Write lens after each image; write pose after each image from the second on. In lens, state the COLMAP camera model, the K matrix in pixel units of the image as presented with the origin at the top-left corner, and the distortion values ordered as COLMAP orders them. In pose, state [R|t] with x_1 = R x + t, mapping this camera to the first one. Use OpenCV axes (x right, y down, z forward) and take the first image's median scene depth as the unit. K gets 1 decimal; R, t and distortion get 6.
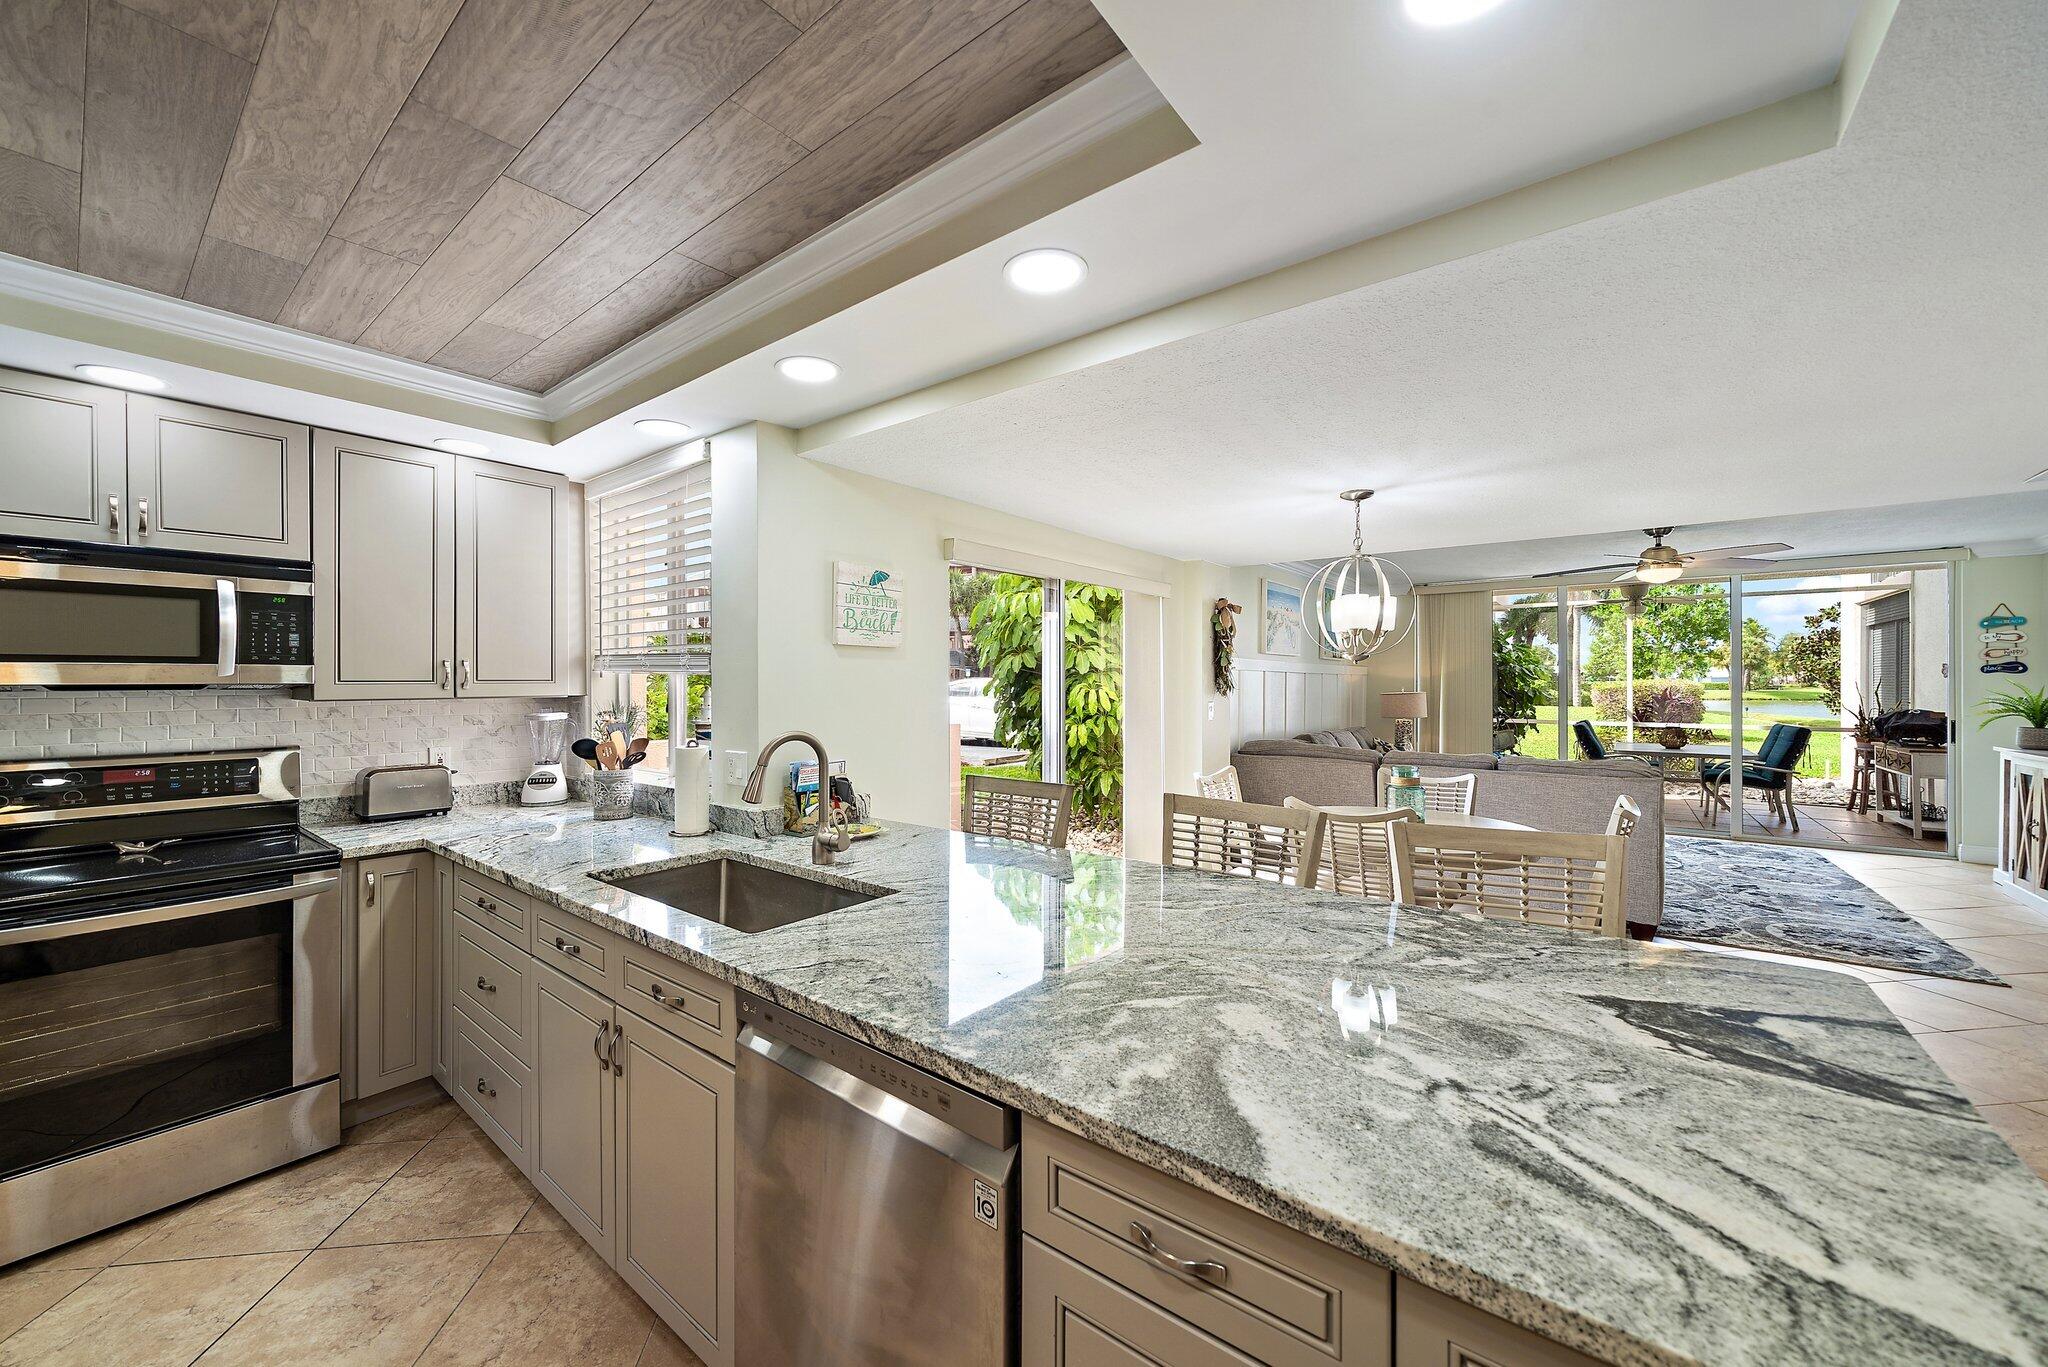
lens RADIAL K [[708.0, 0, 1044.8], [0, 708.0, 680.8], [0, 0, 1]] dist [0.004916, -0.000411]
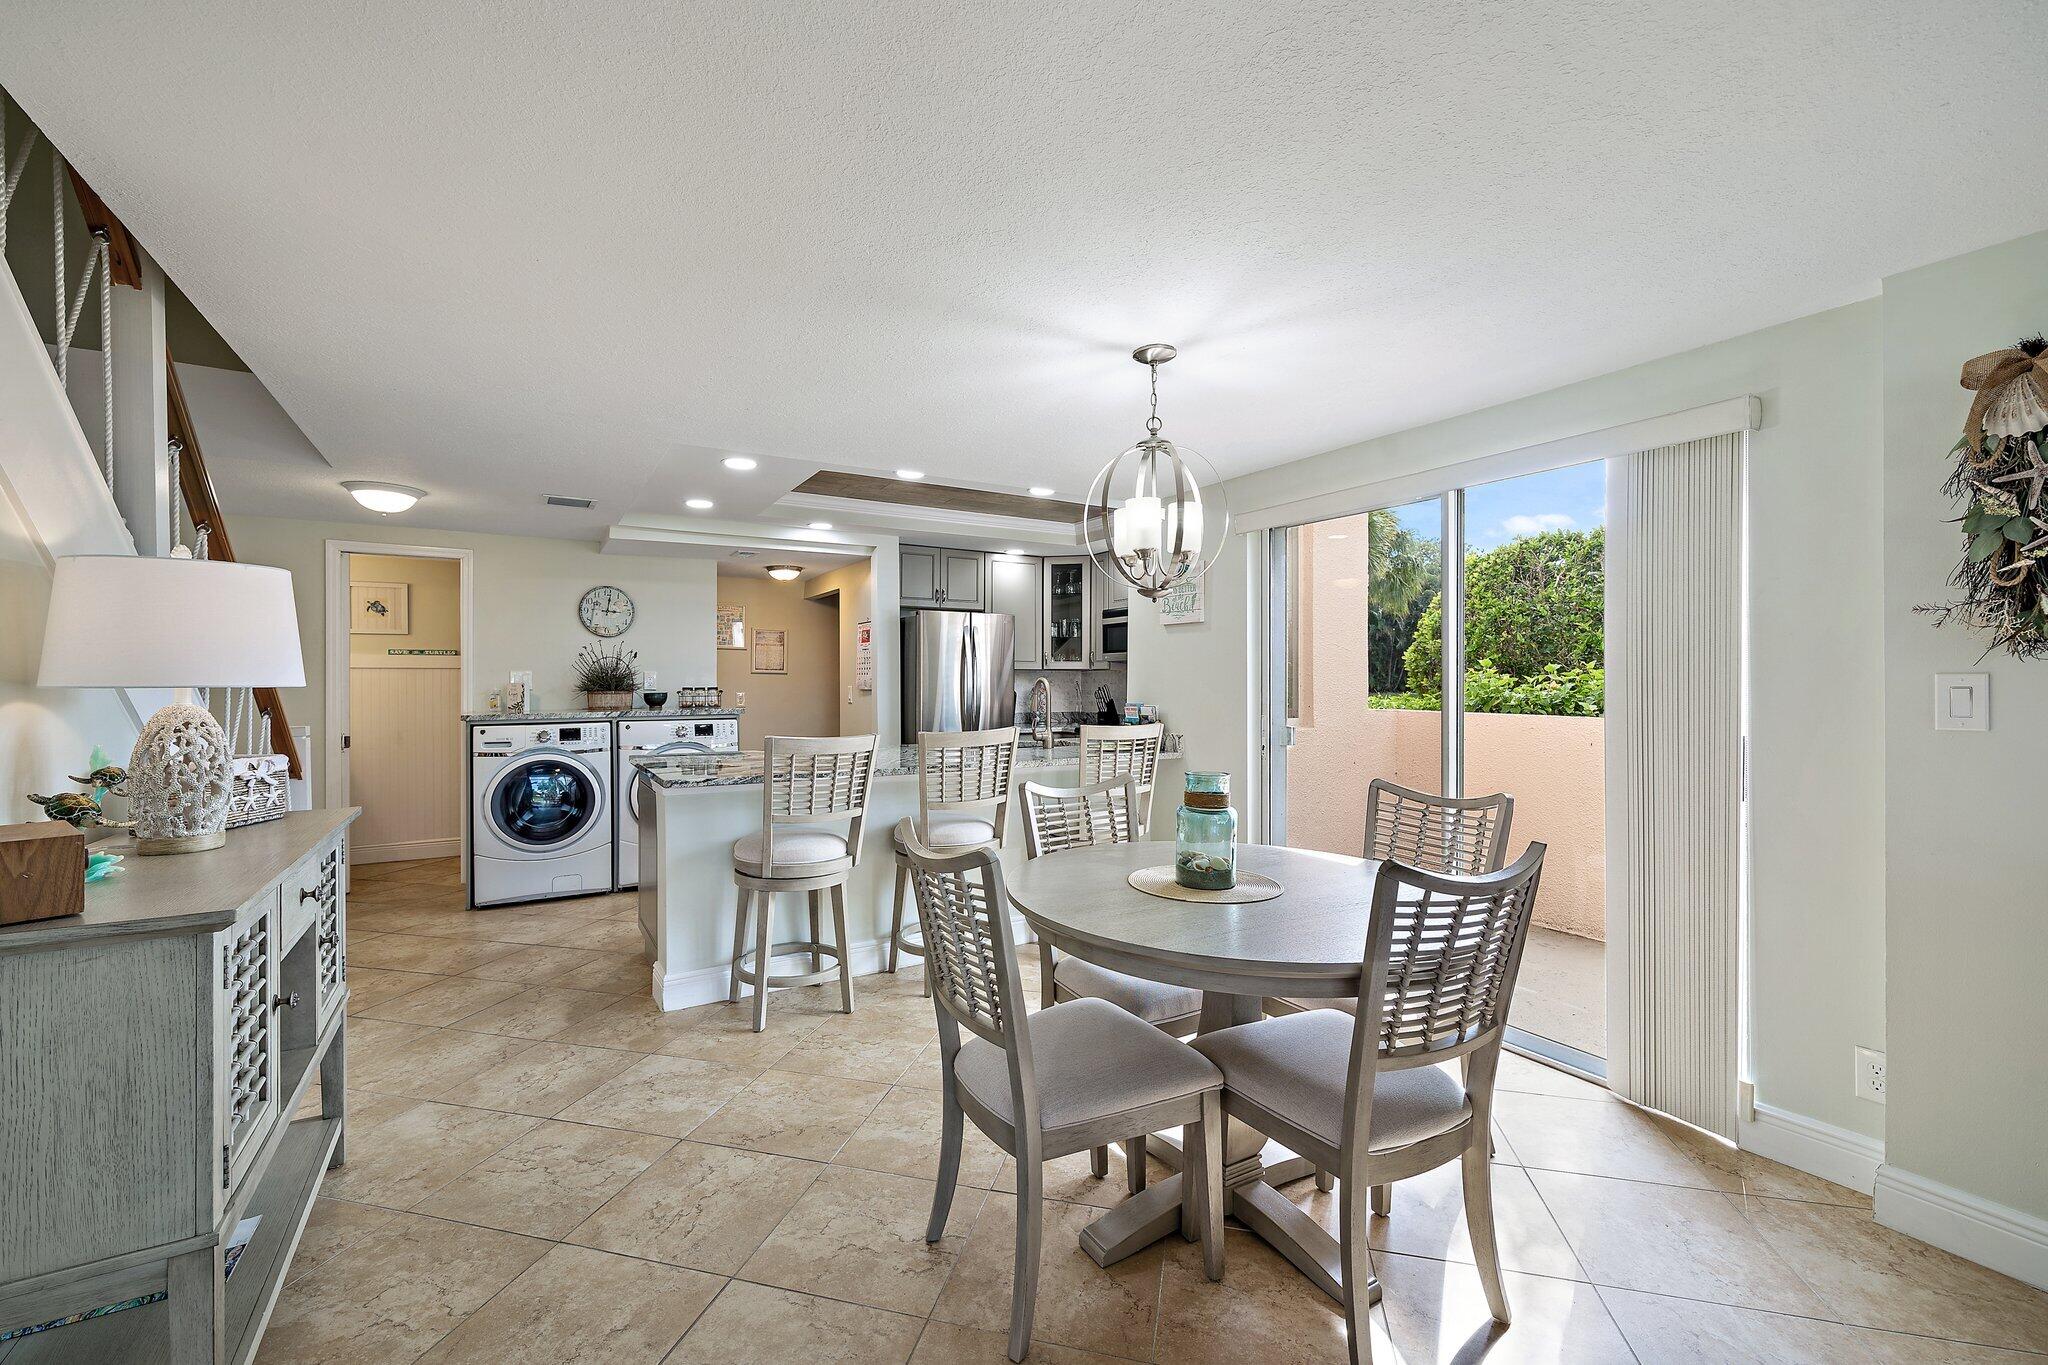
lens RADIAL K [[840.3, 0, 994.4], [0, 840.3, 689.4], [0, 0, 1]] dist [-0.009460, 0.000647]
pose [[-0.369755, 0.011186, -0.929062, 1.353692], [0.002260, 0.999935, 0.011140, 0.056750], [0.929127, 0.002020, -0.369756, 1.257547]]
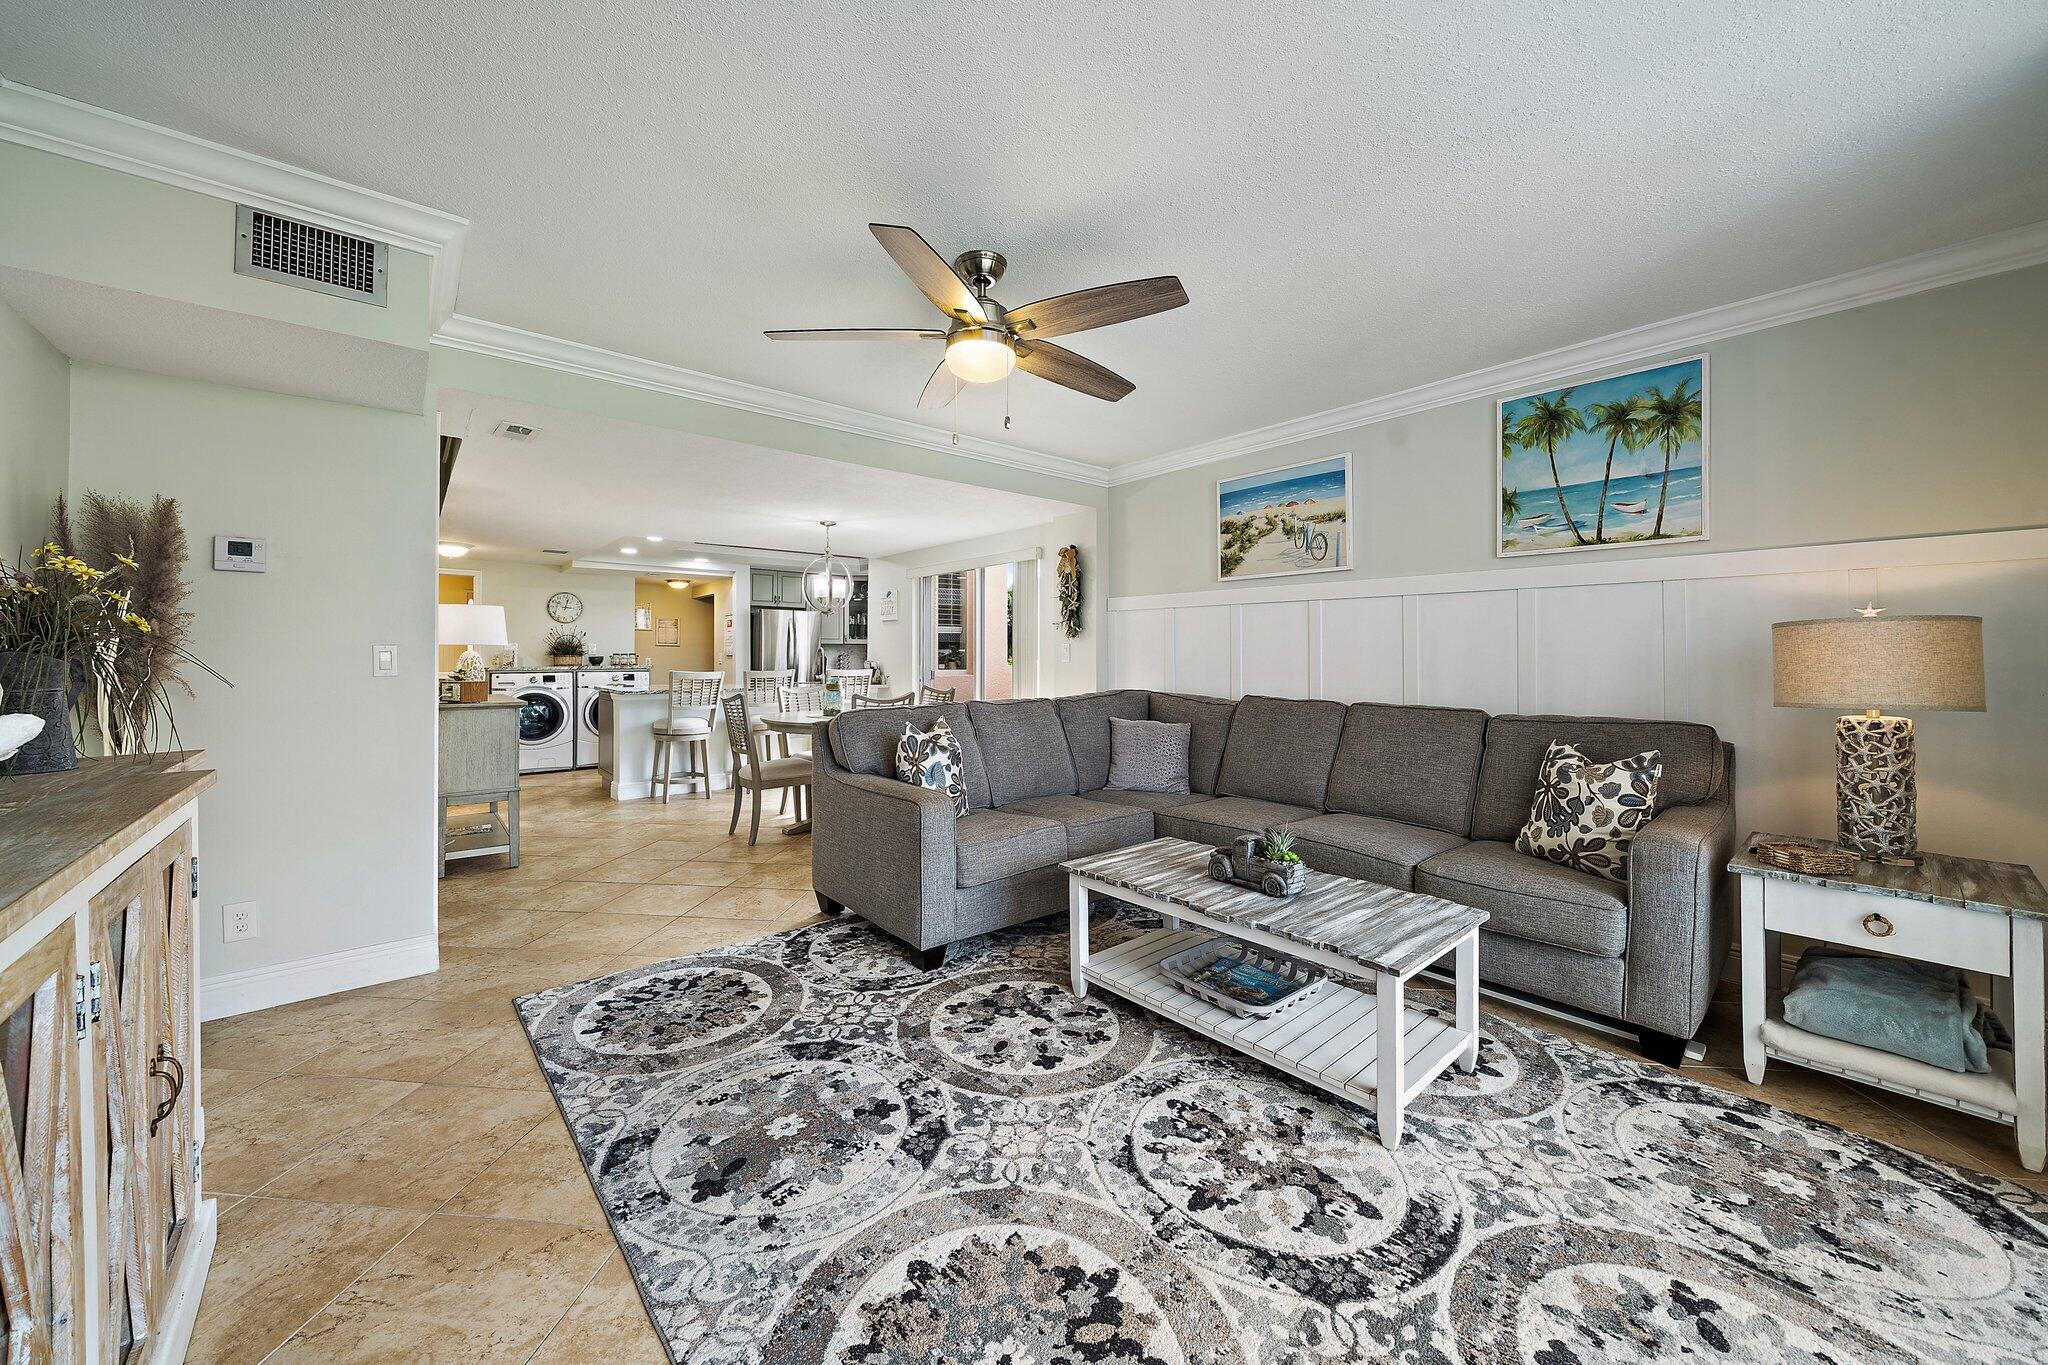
lens RADIAL K [[732.9, 0, 996.7], [0, 732.9, 646.9], [0, 0, 1]] dist [-0.002095, -0.001117]
pose [[-0.208591, -0.006854, -0.977979, 2.417064], [0.002701, 0.999968, -0.007584, 0.074930], [0.977999, -0.004223, -0.208565, 2.009283]]
